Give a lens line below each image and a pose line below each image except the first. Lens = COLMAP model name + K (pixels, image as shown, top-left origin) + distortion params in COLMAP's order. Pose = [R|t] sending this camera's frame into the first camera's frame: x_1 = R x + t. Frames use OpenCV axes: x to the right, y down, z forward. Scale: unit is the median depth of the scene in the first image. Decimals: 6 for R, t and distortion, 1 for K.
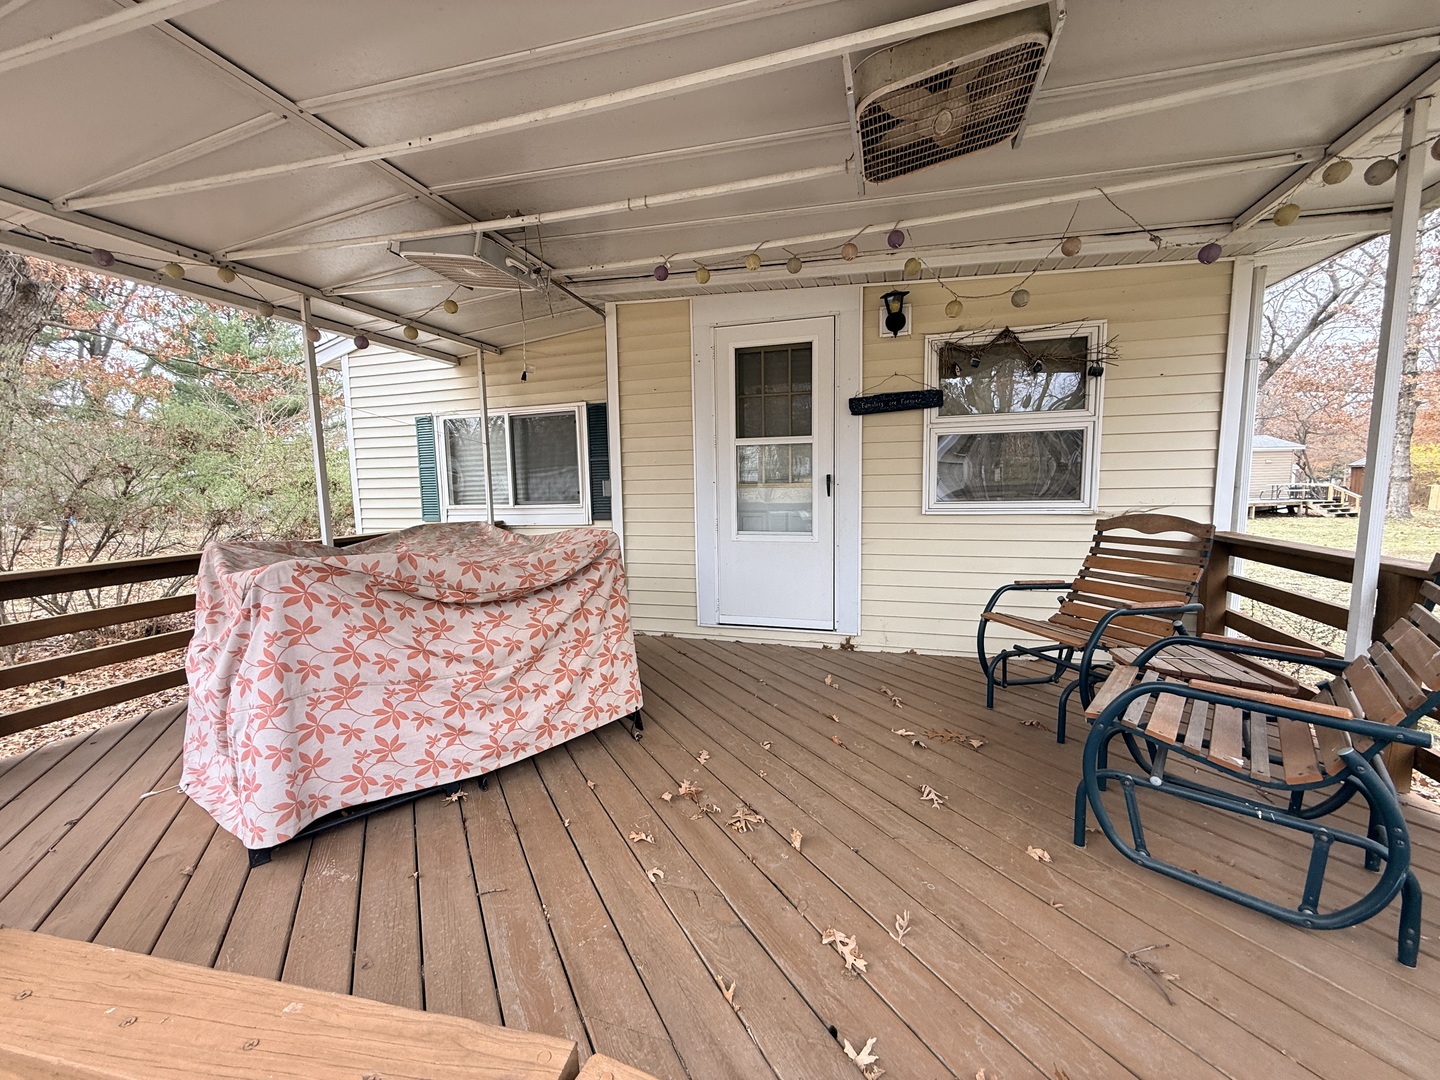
lens RADIAL K [[574.3, 0, 721.9], [0, 574.3, 541.6], [0, 0, 1]] dist [-0.001055, 0.000440]
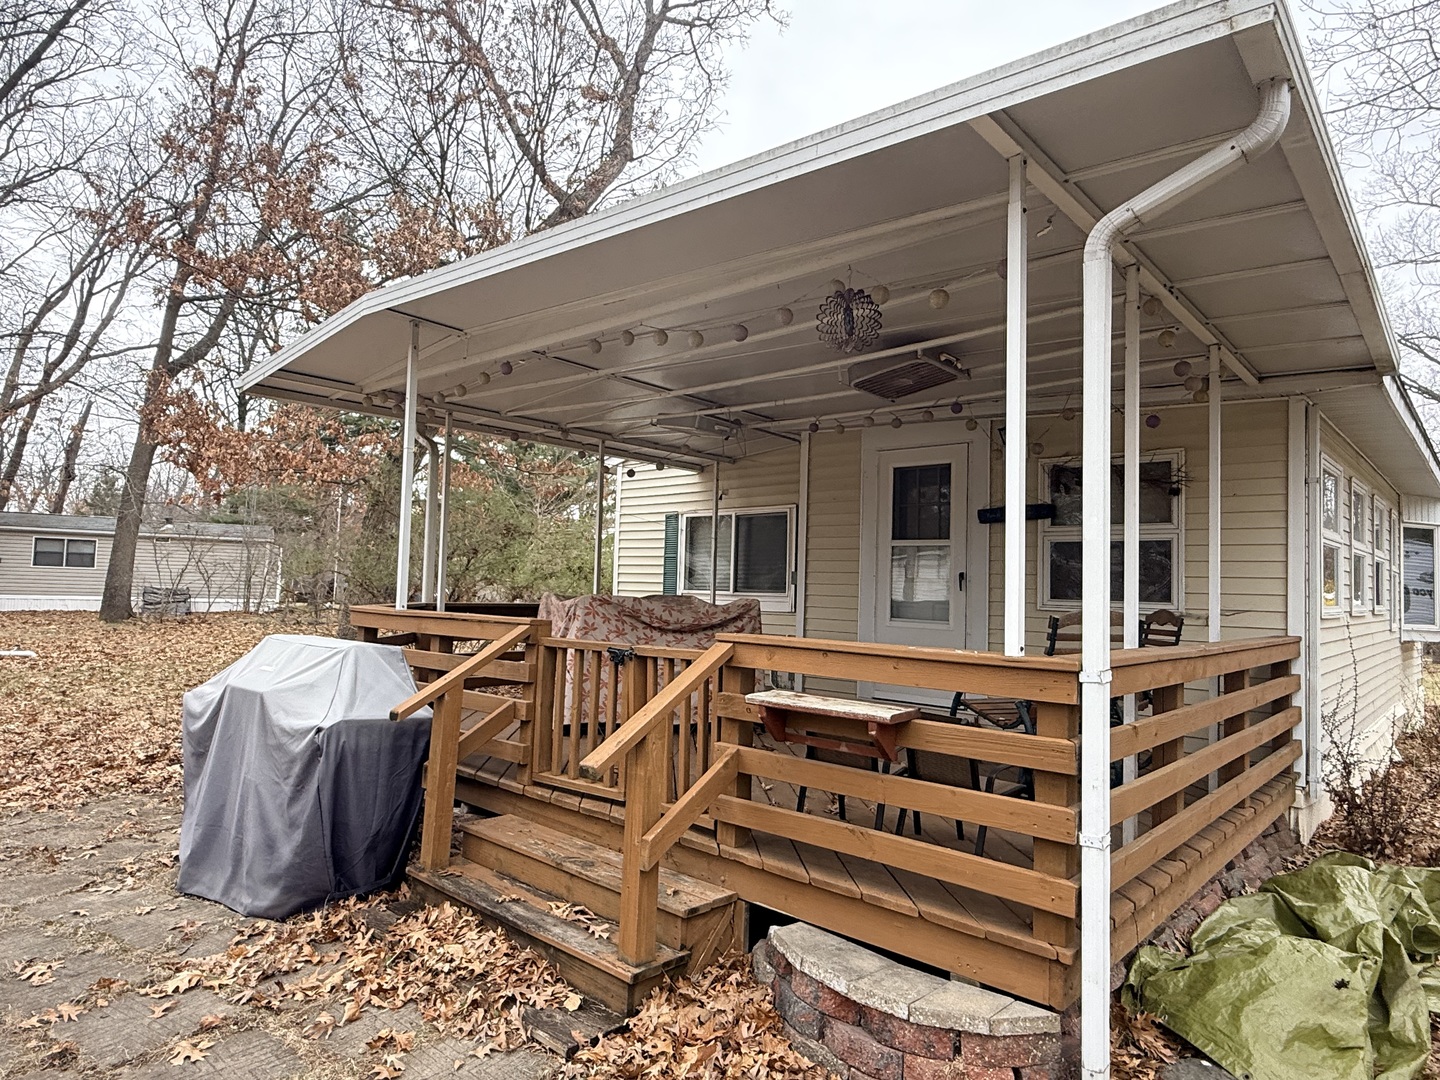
lens RADIAL K [[868.0, 0, 719.0], [0, 868.0, 538.3], [0, 0, 1]] dist [-0.000309, -0.000087]
pose [[0.902202, 0.023210, -0.430690, 0.496969], [-0.093475, 0.985341, -0.142710, 0.113111], [0.421064, 0.169012, 0.891145, -0.795121]]
